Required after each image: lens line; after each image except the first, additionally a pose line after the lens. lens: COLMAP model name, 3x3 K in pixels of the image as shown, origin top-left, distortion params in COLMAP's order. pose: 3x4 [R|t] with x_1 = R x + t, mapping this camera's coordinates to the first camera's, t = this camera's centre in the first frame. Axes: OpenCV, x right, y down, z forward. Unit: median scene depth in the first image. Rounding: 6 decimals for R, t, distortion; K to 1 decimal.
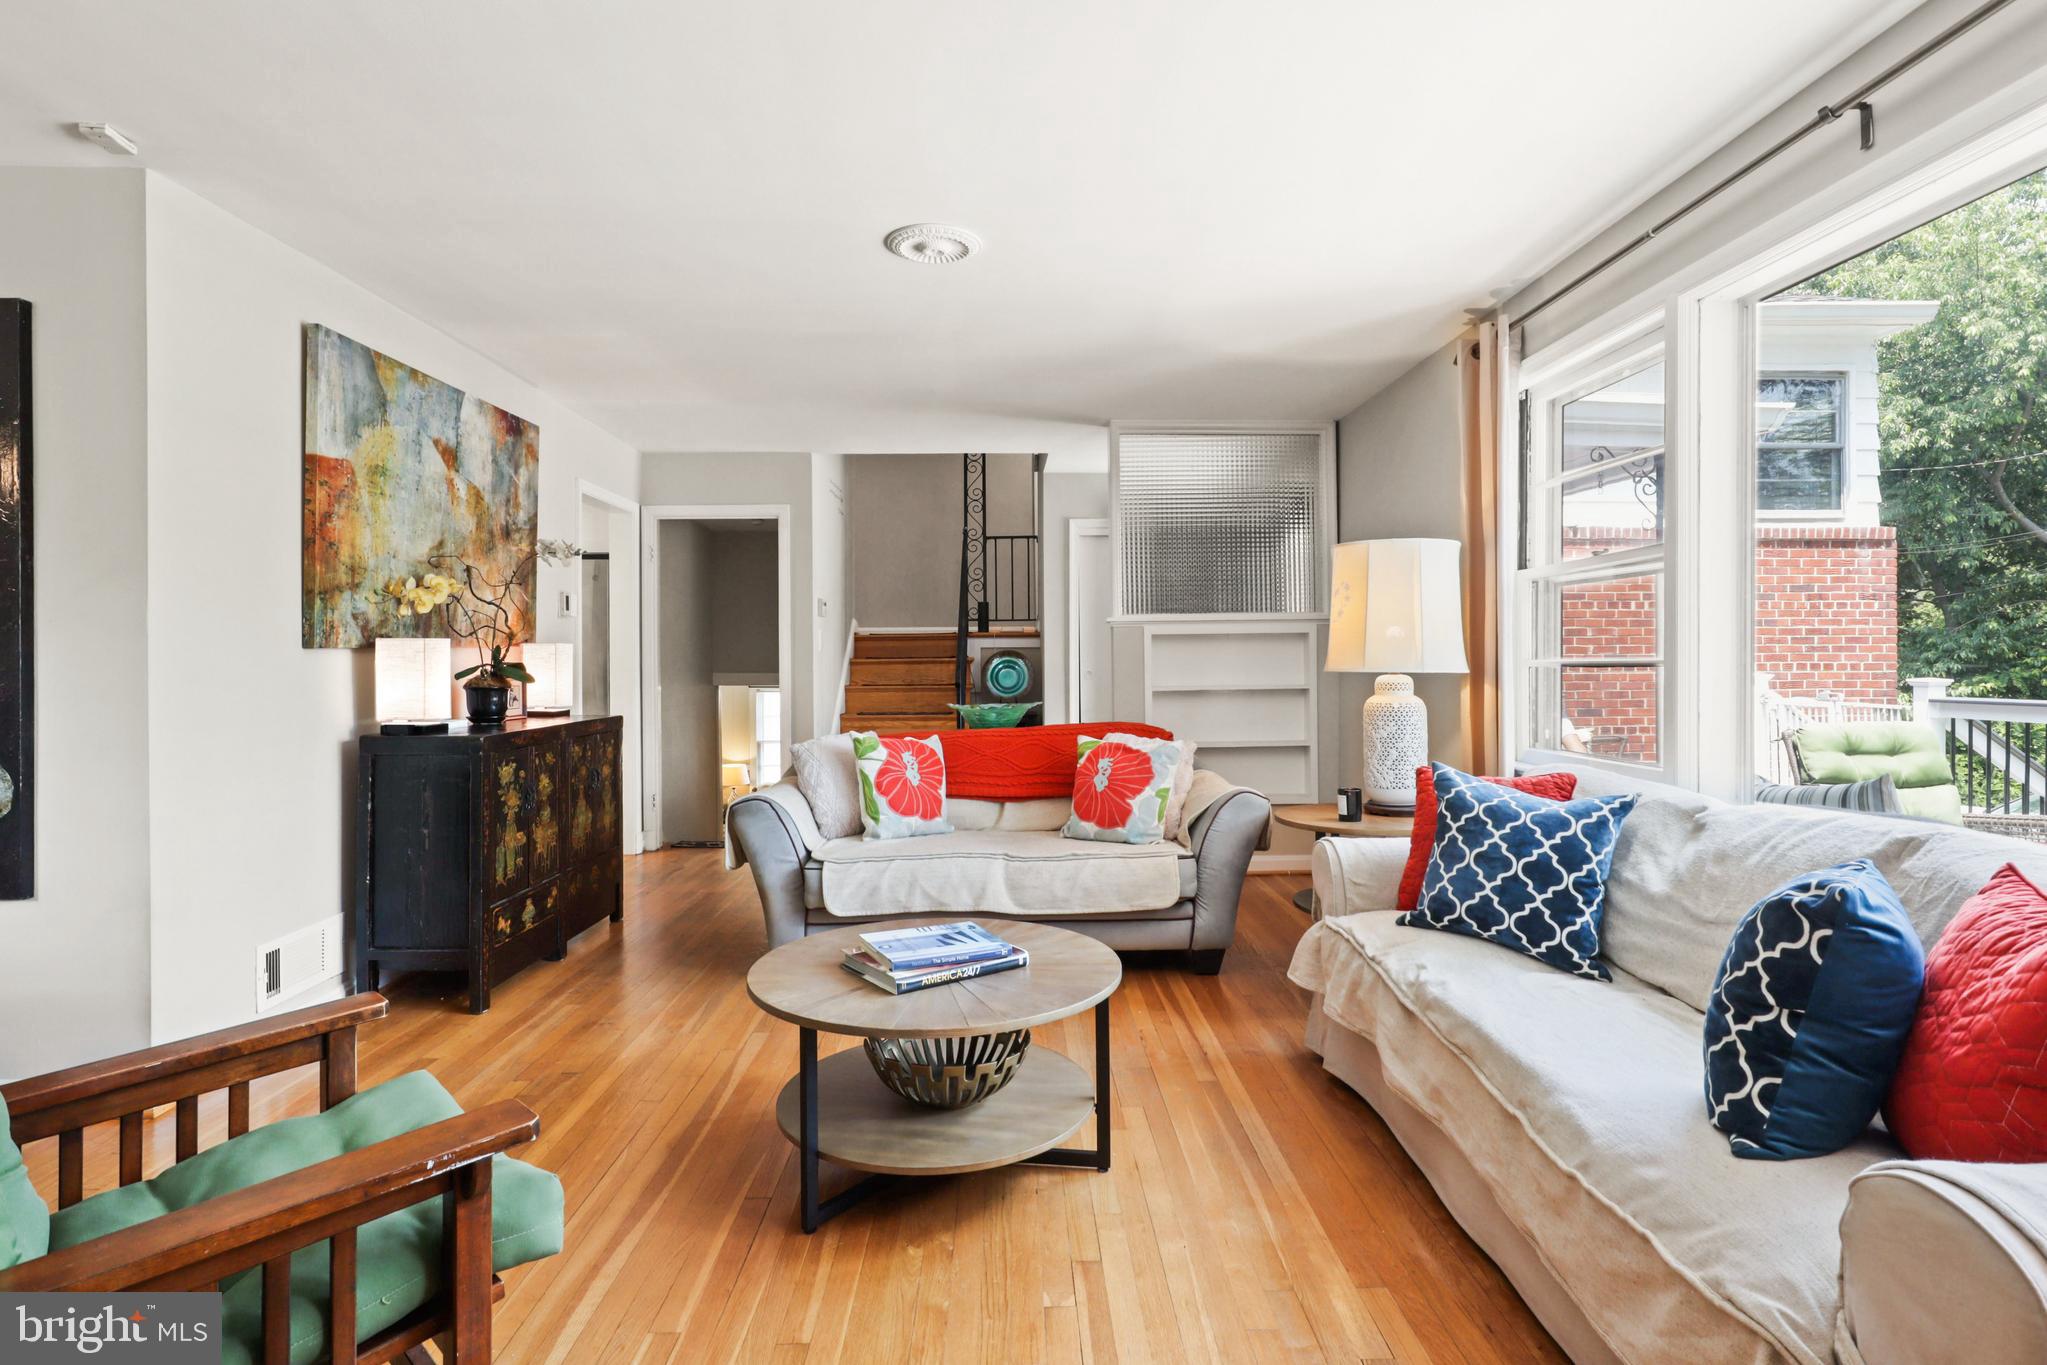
lens RADIAL K [[1017.8, 0, 1021.9], [0, 1017.8, 663.5], [0, 0, 1]] dist [-0.019035, 0.009278]
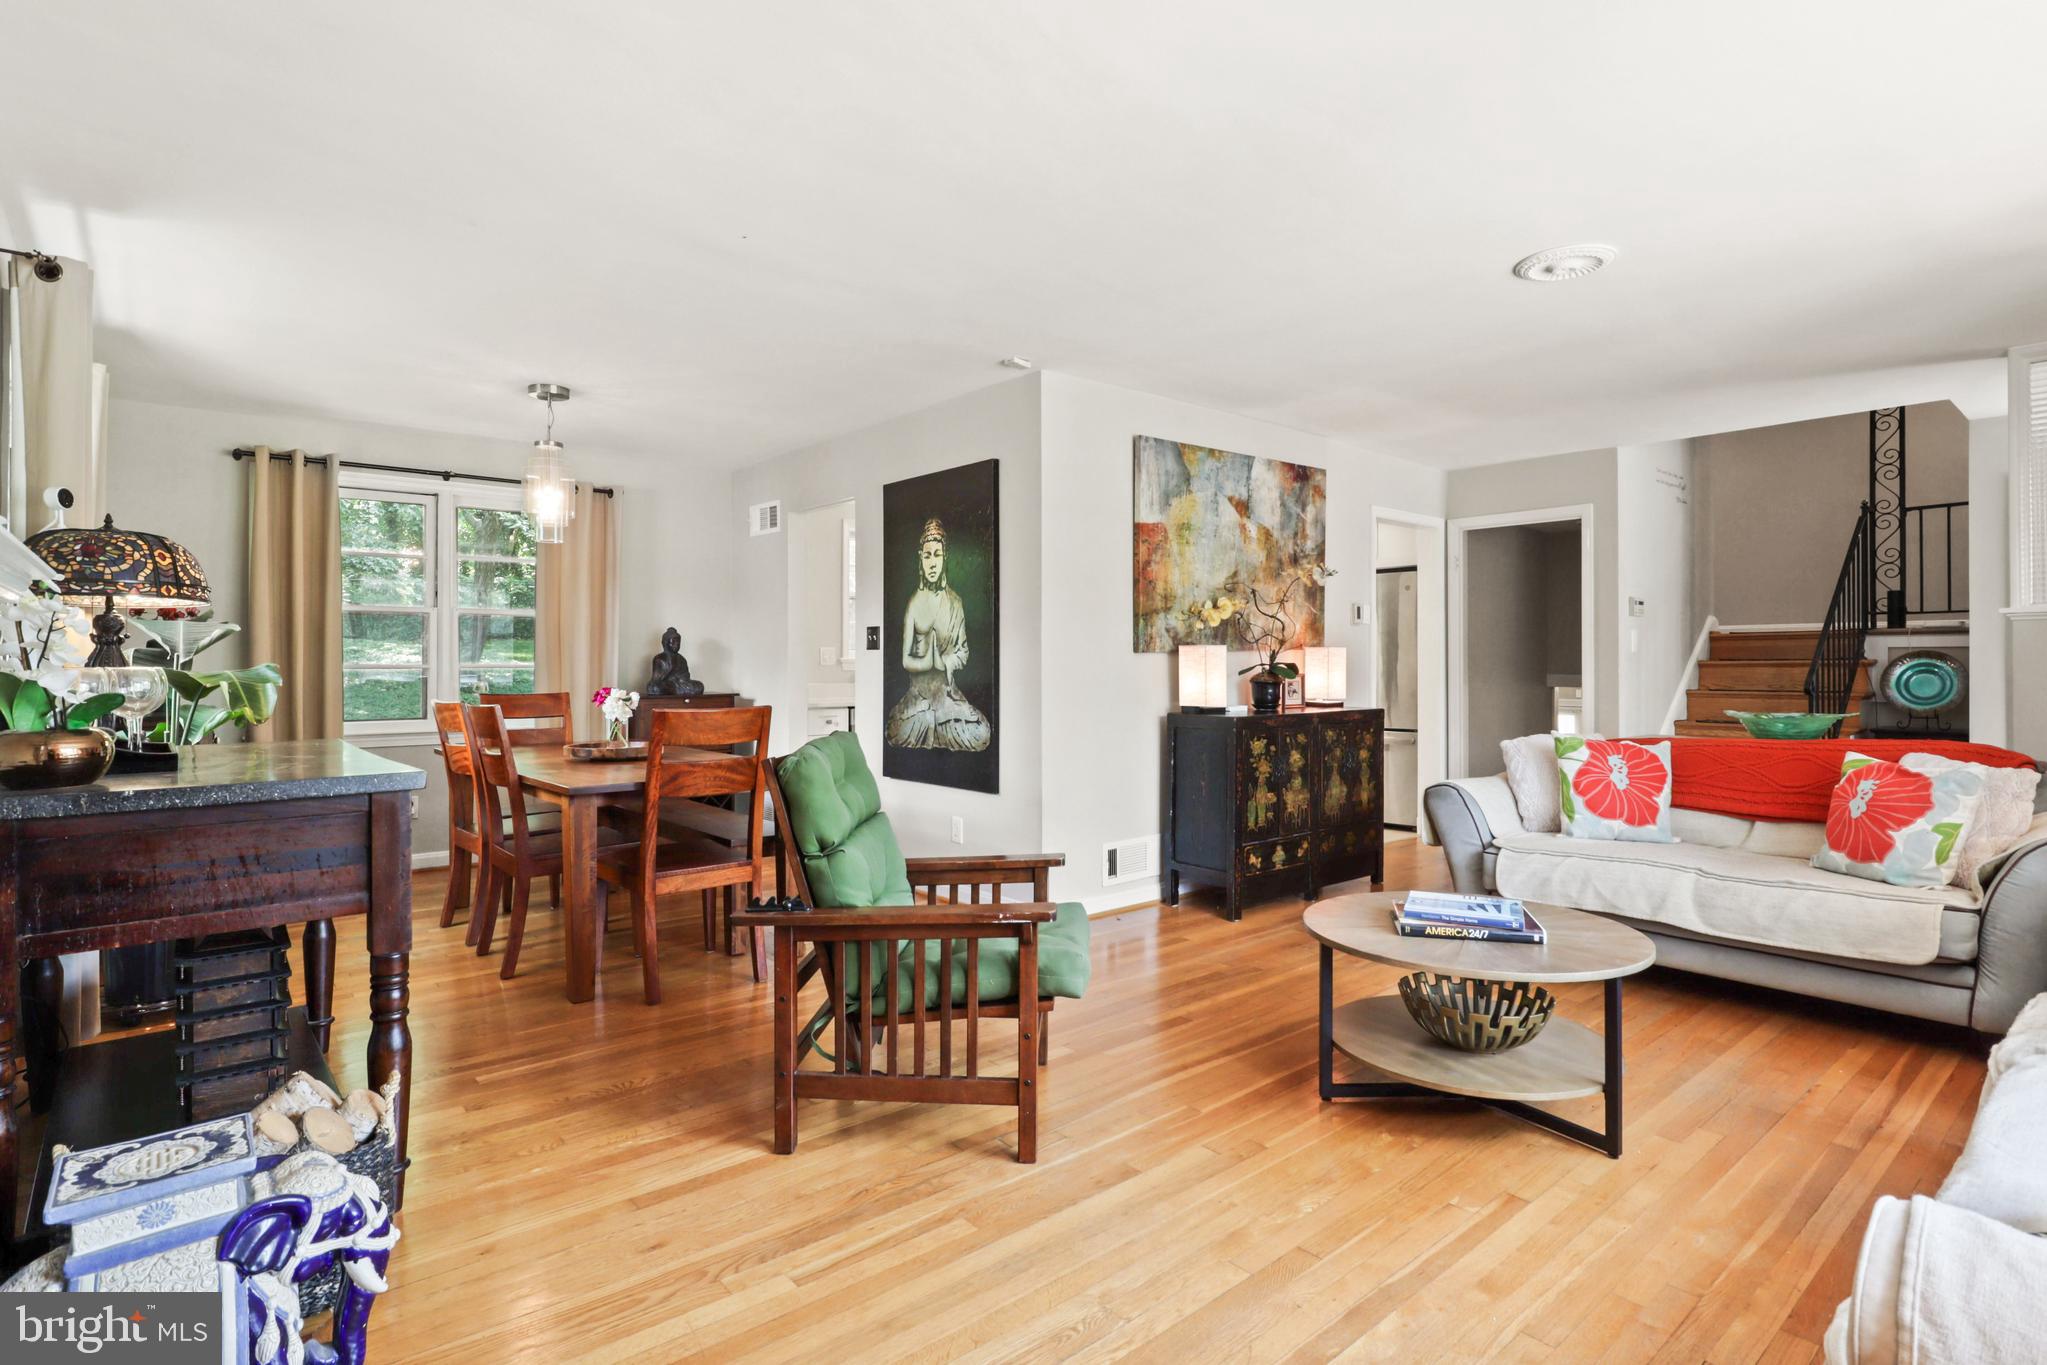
lens RADIAL K [[1017.8, 0, 1026.1], [0, 1017.8, 667.8], [0, 0, 1]] dist [-0.019035, 0.009278]
pose [[0.633421, 0.007948, -0.773767, 0.310372], [-0.005845, 0.999968, 0.005487, 0.000349], [0.773786, 0.001047, 0.633447, -0.070497]]
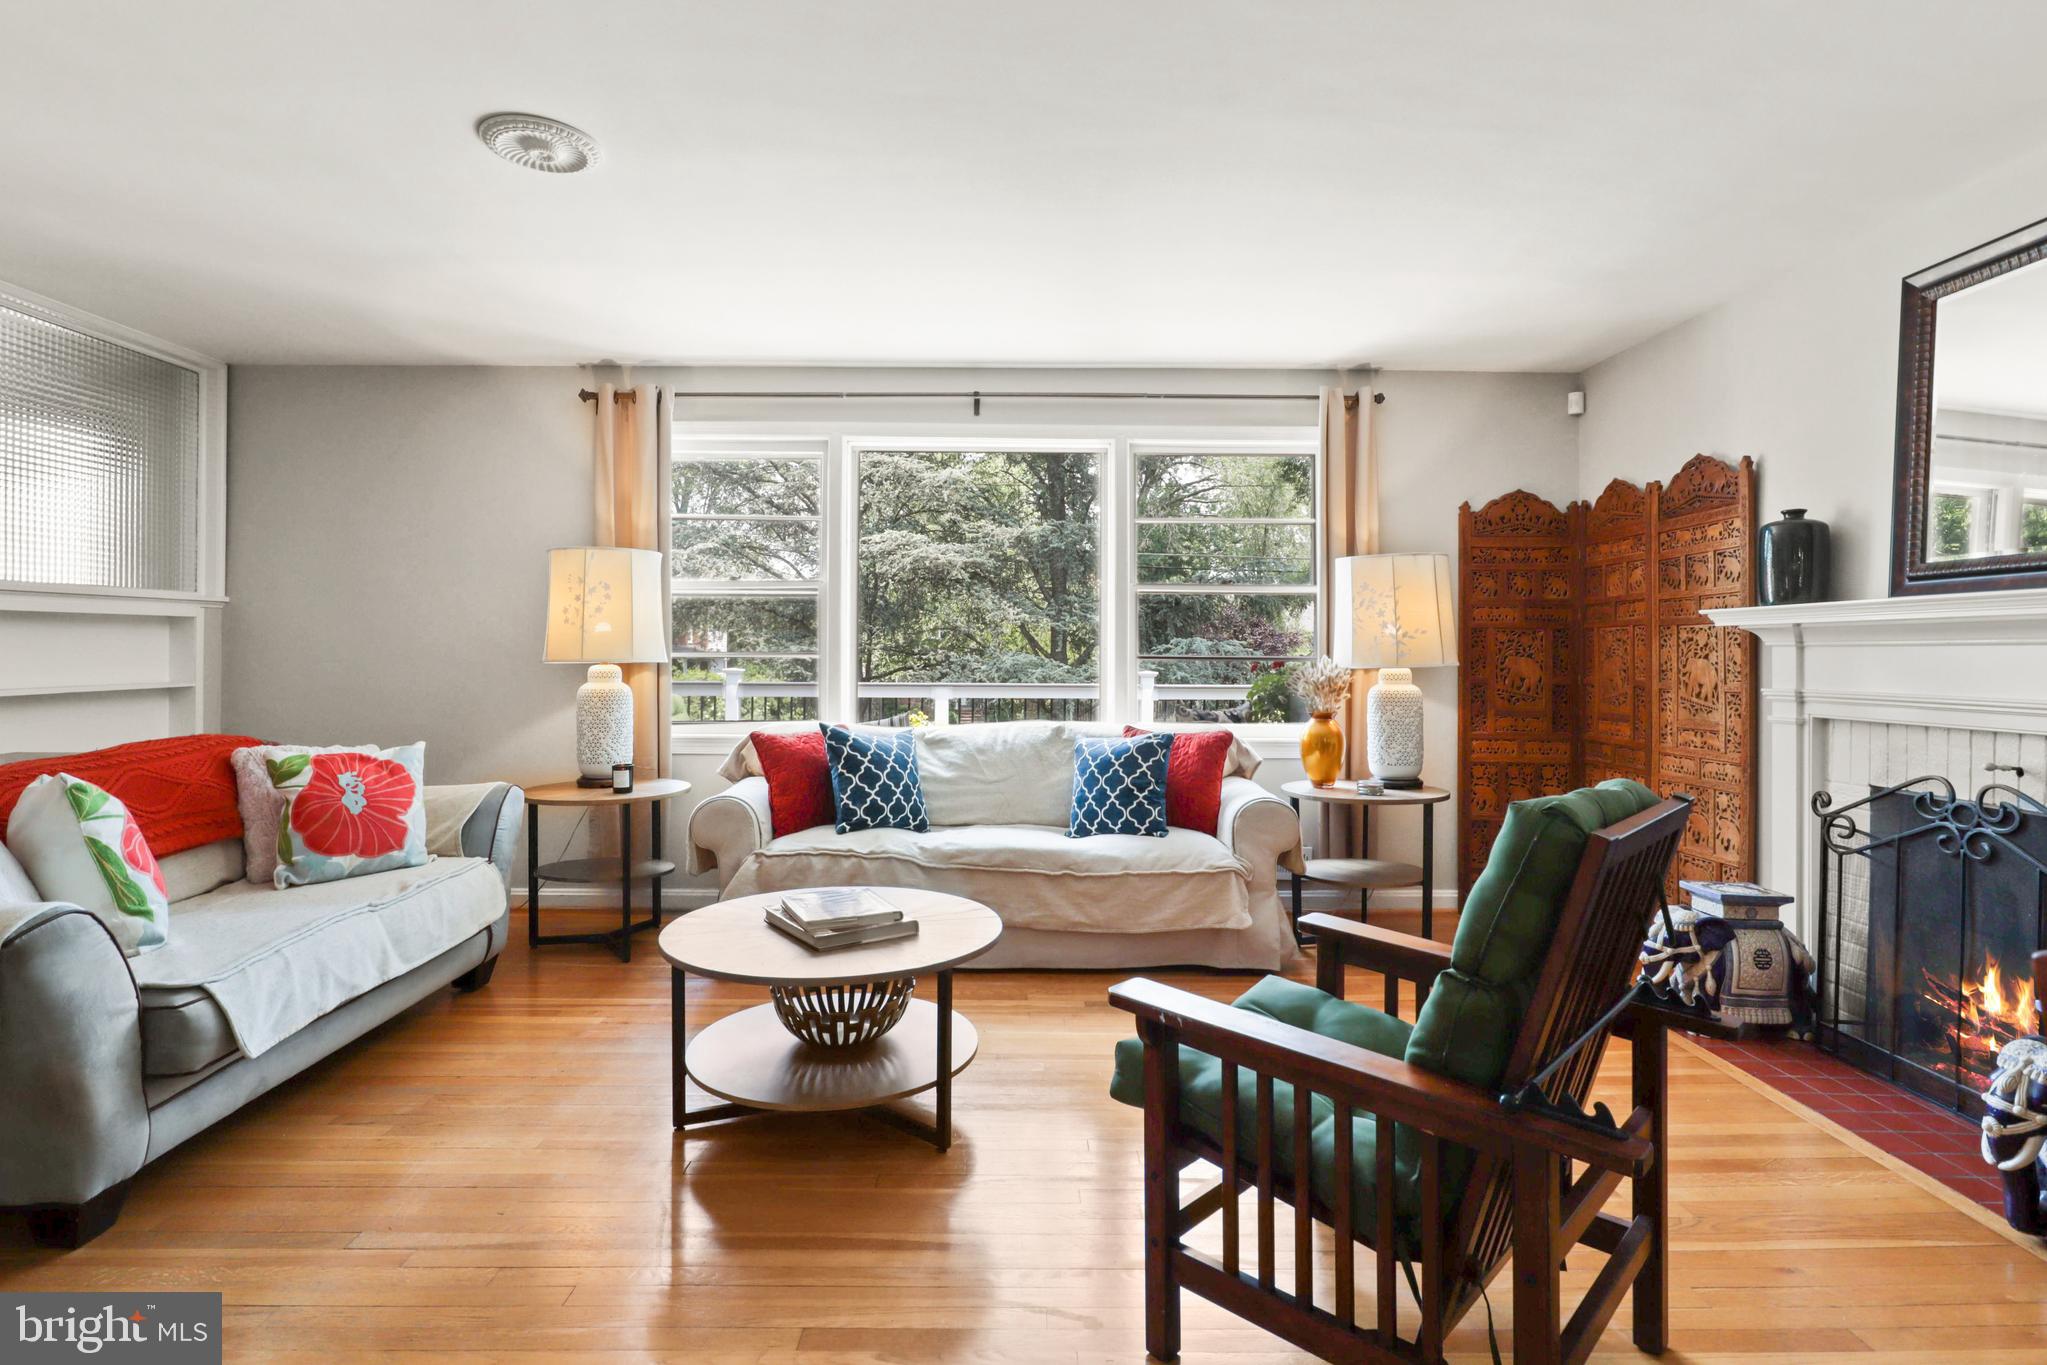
lens RADIAL K [[1017.8, 0, 1015.7], [0, 1017.8, 640.3], [0, 0, 1]] dist [-0.019035, 0.009278]
pose [[0.011260, 0.018561, 0.999764, -0.766833], [0.004223, 0.999818, -0.018610, 0.006935], [-0.999928, 0.004431, 0.011179, 0.510271]]
